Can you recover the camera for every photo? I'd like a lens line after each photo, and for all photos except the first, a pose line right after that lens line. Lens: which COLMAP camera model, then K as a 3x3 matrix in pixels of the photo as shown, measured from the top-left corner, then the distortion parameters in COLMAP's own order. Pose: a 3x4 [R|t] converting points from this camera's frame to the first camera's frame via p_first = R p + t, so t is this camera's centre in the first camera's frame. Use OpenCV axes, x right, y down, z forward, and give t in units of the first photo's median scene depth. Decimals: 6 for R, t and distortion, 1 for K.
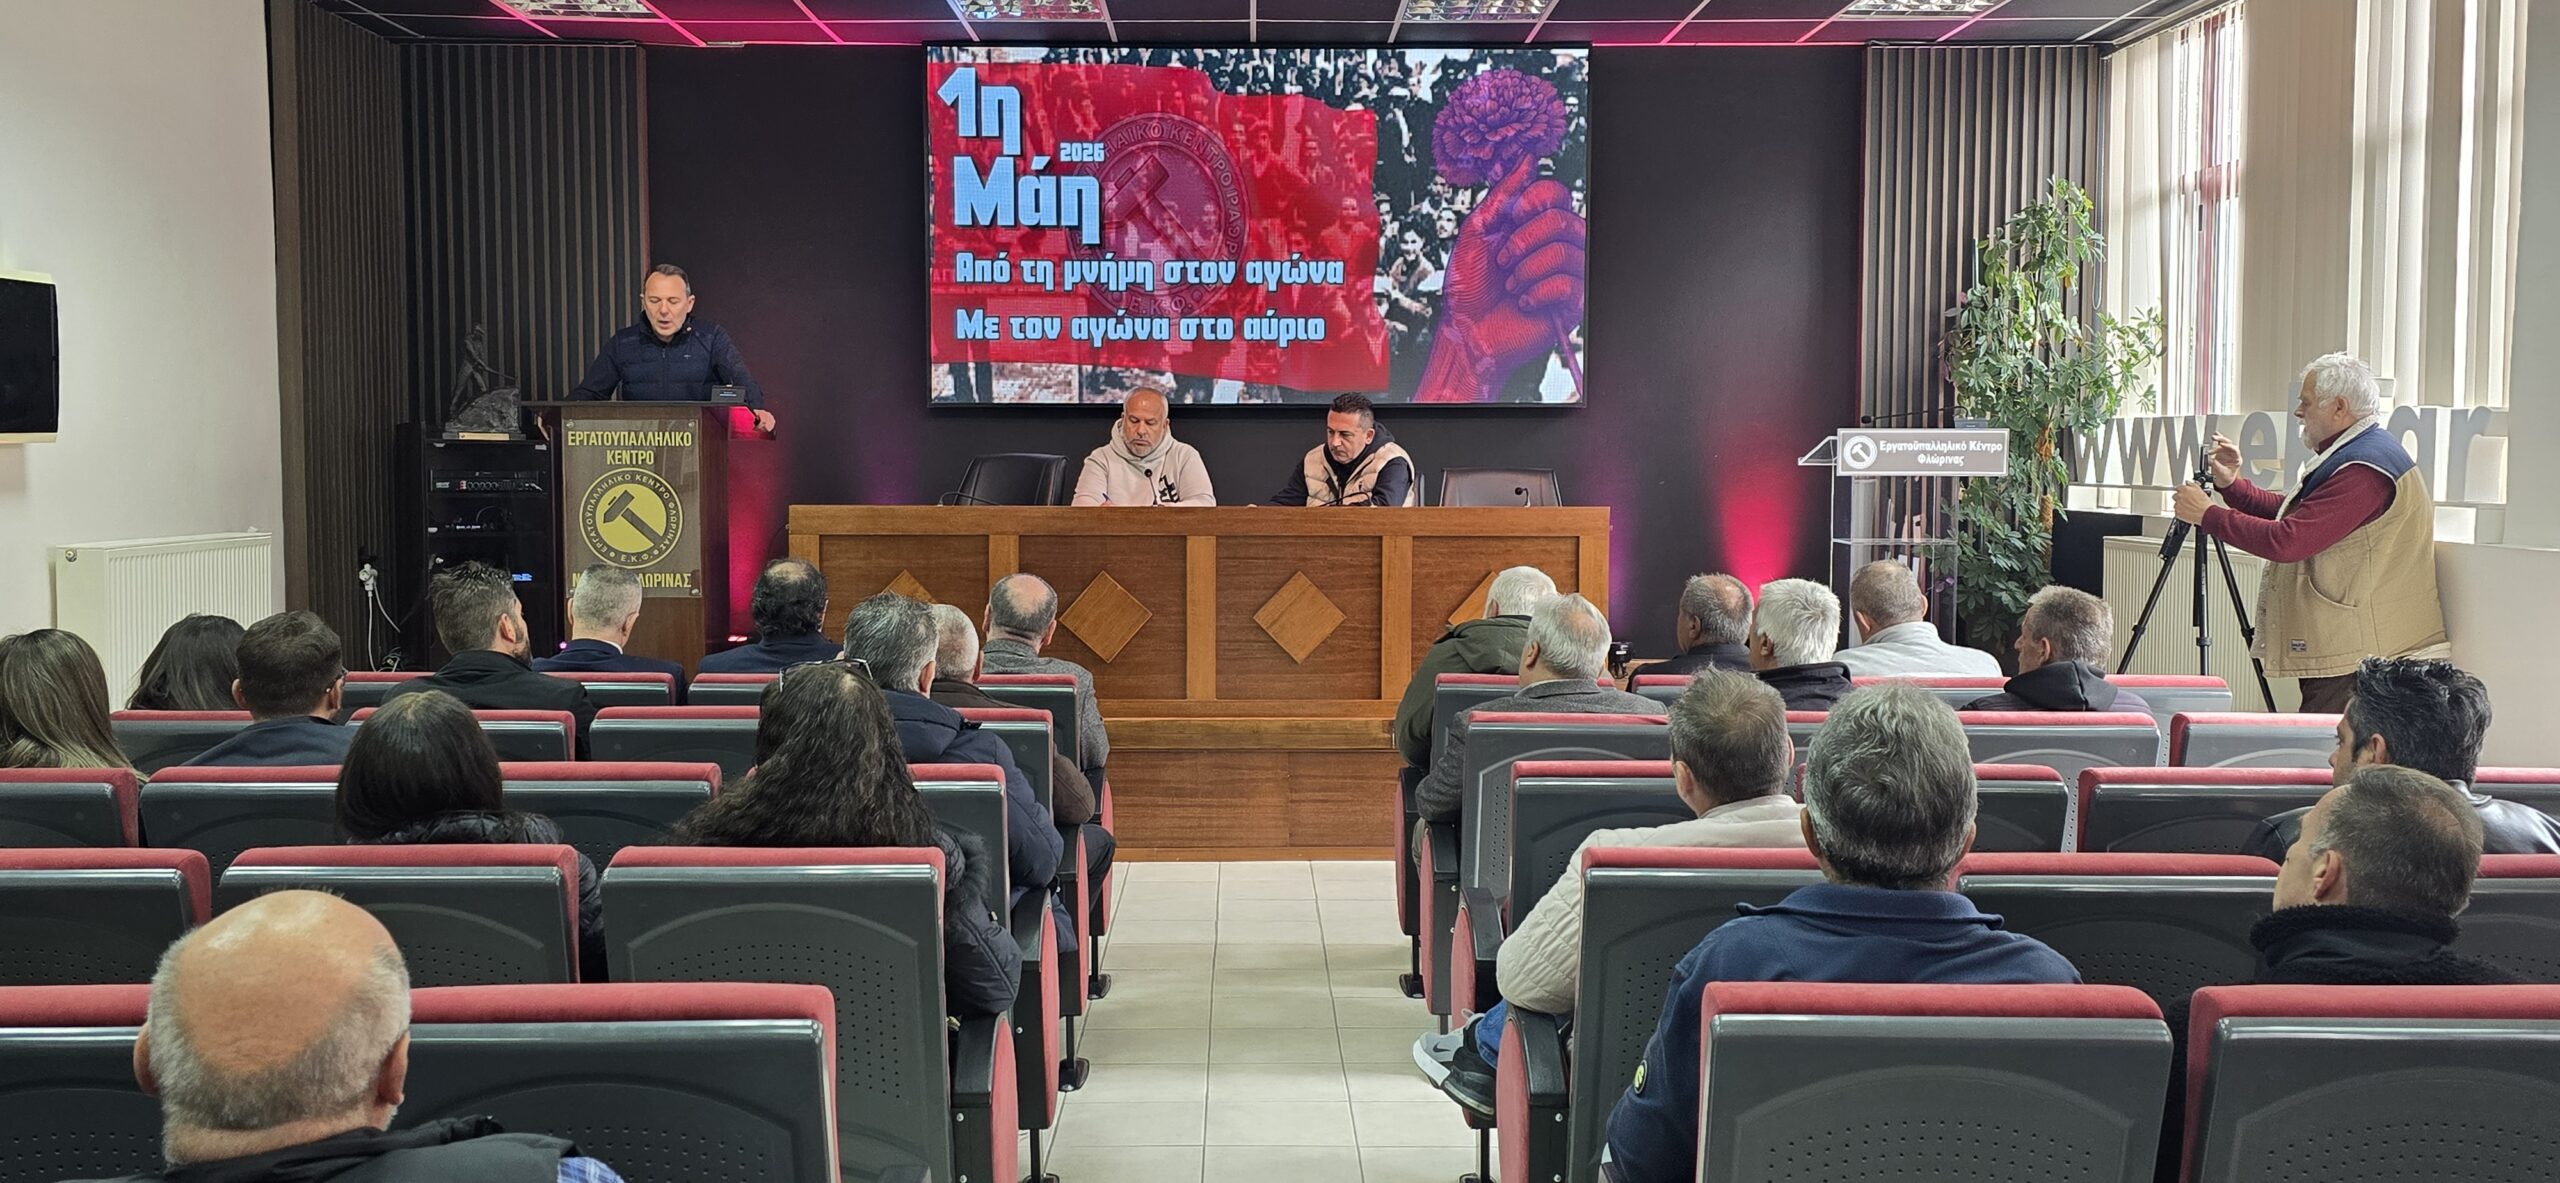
lens RADIAL K [[2177.7, 0, 1262.8], [0, 2177.7, 572.4], [0, 0, 1]] dist [0.154945, -0.002819]
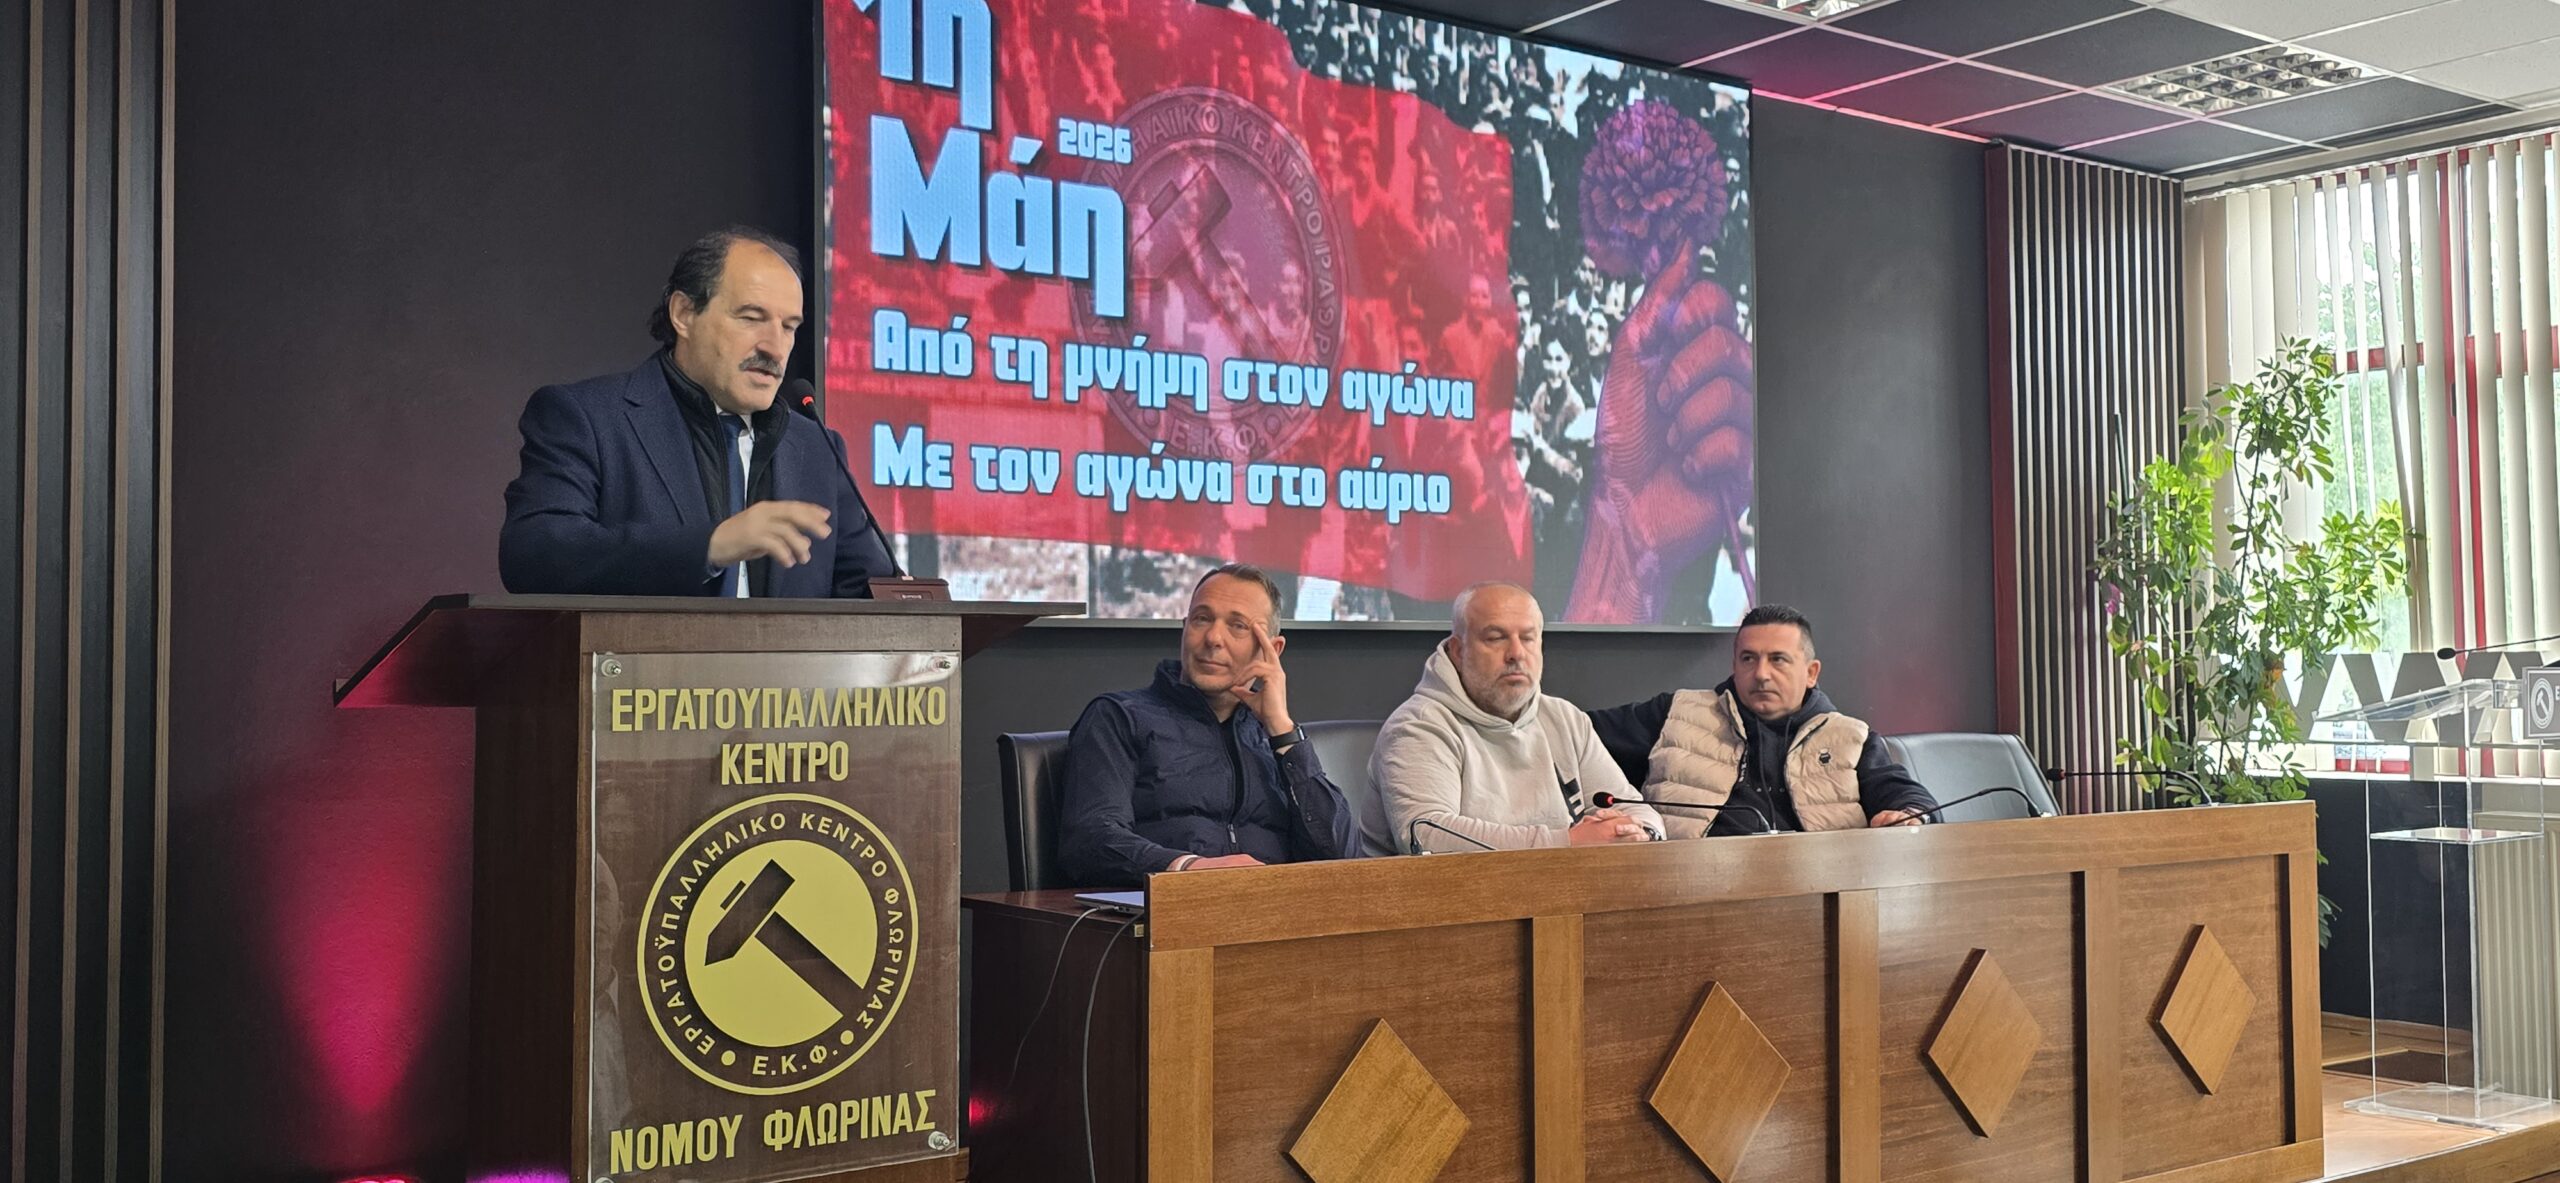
lens RADIAL K [[2177.7, 0, 1256.0], [0, 2177.7, 600.7], [0, 0, 1]] dist [0.154945, -0.002819]
pose [[0.828292, 0.013765, 0.560128, -0.340810], [0.039094, 0.995842, -0.082284, -0.037846], [-0.558931, 0.090053, 0.824310, 0.554322]]
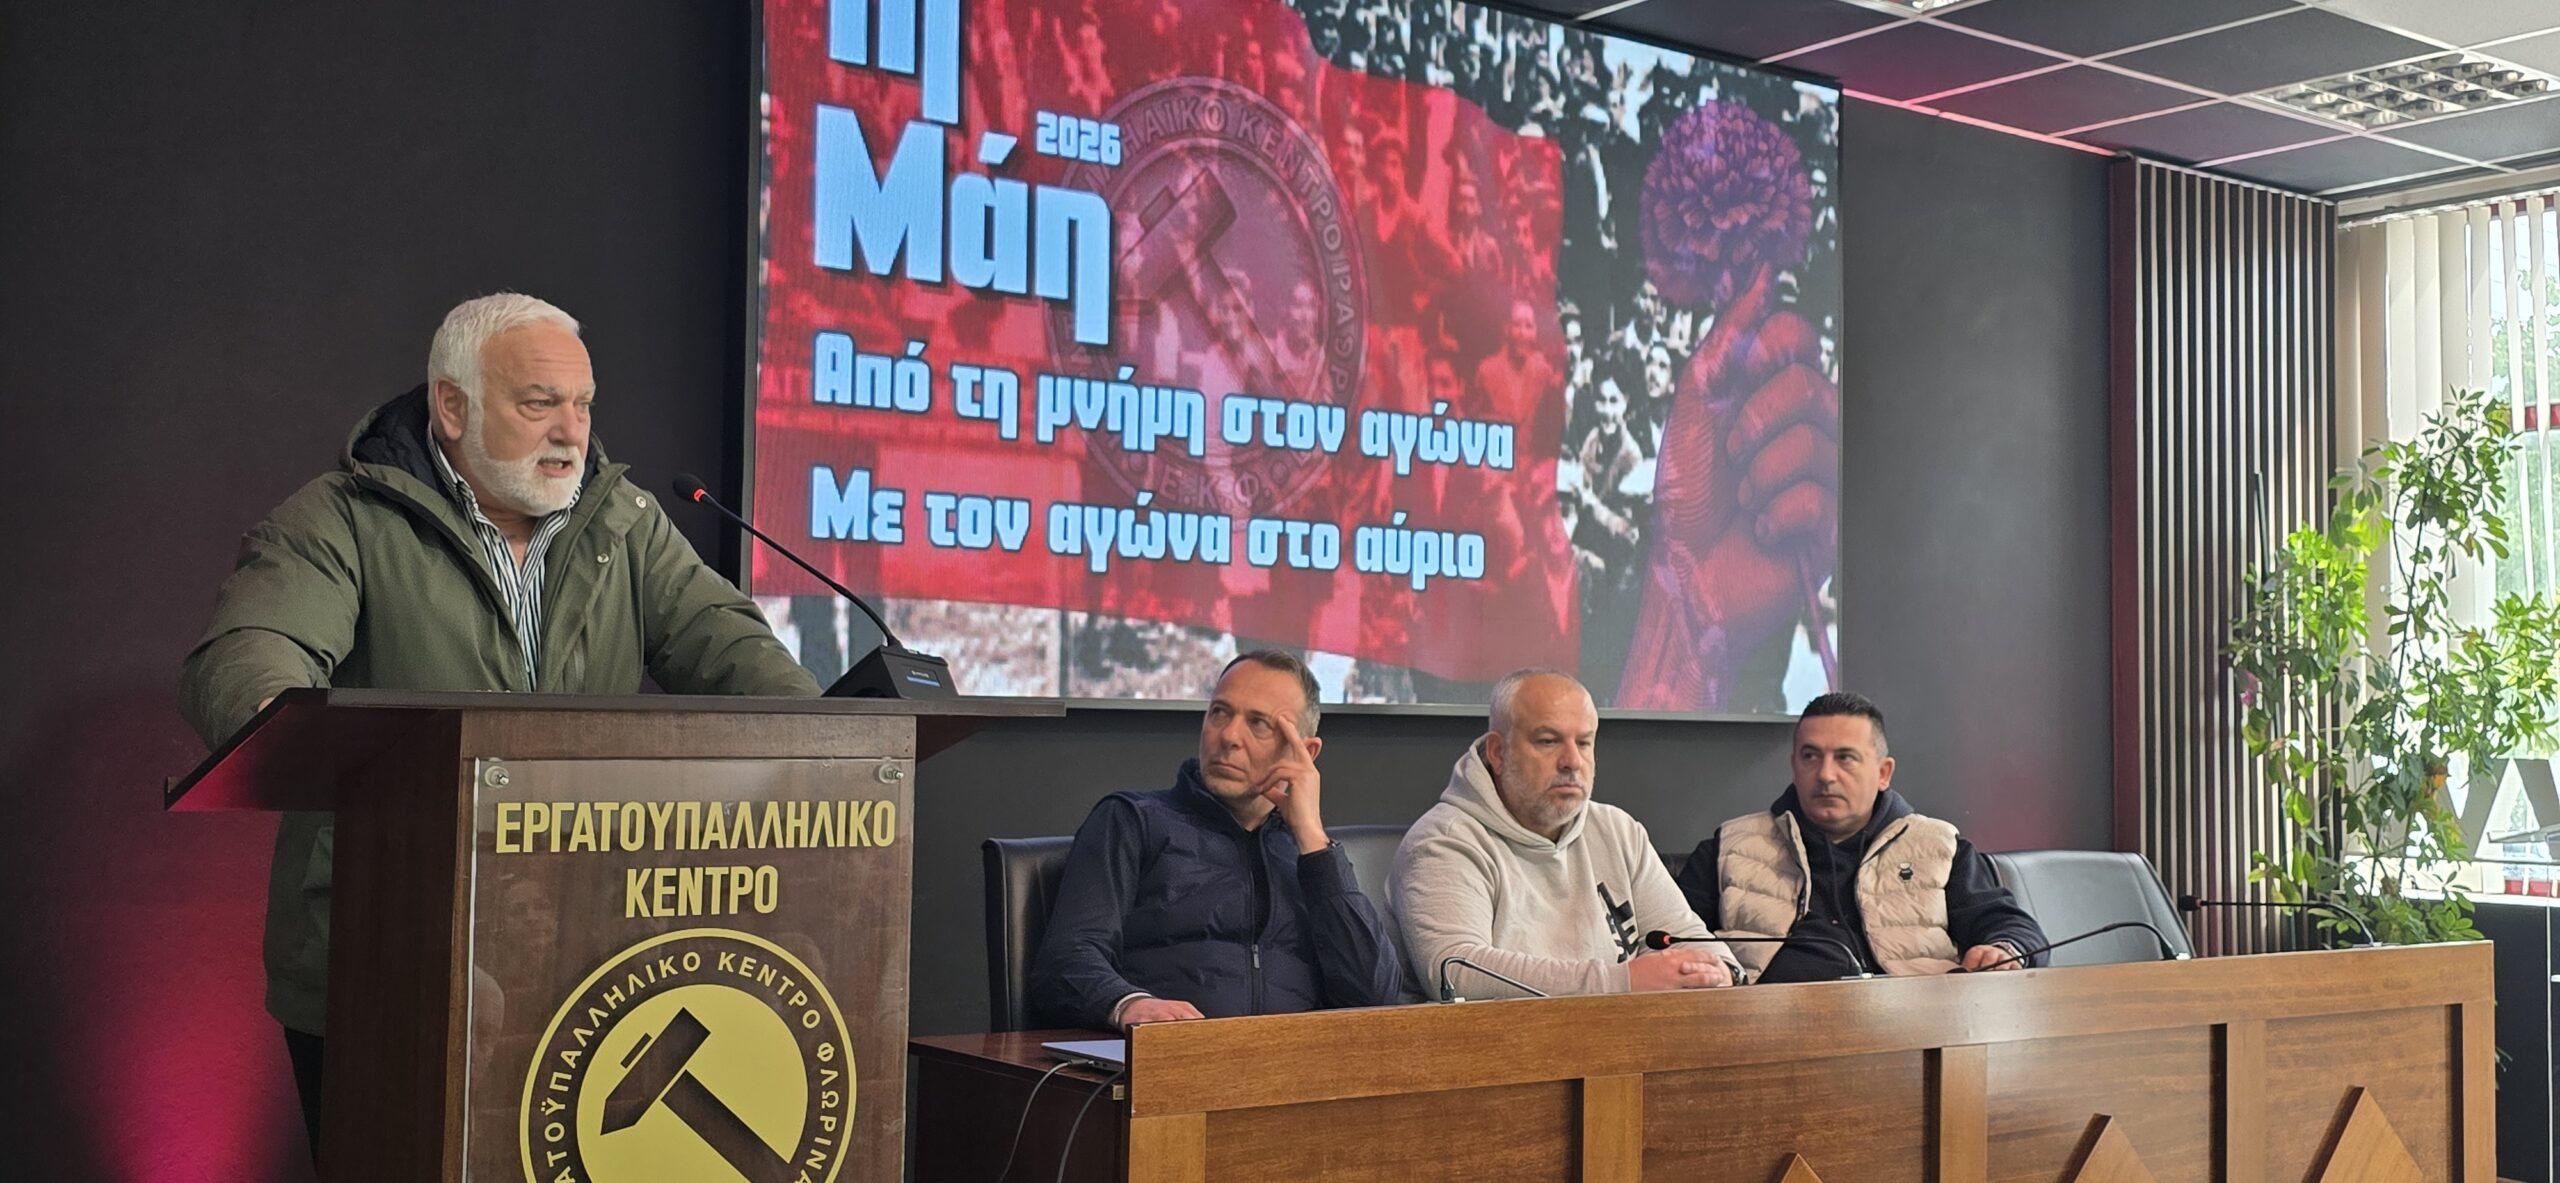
lens RADIAL K [[2509.9, 0, 1255.8], [0, 2509.9, 635.2], [0, 0, 1]] dist [0.150897, 0.000000]
pose [[0.825001, 0.033088, 0.564162, -0.338103], [0.019981, 0.995953, -0.087632, -0.044987], [-0.564778, 0.083569, 0.821000, 0.562868]]
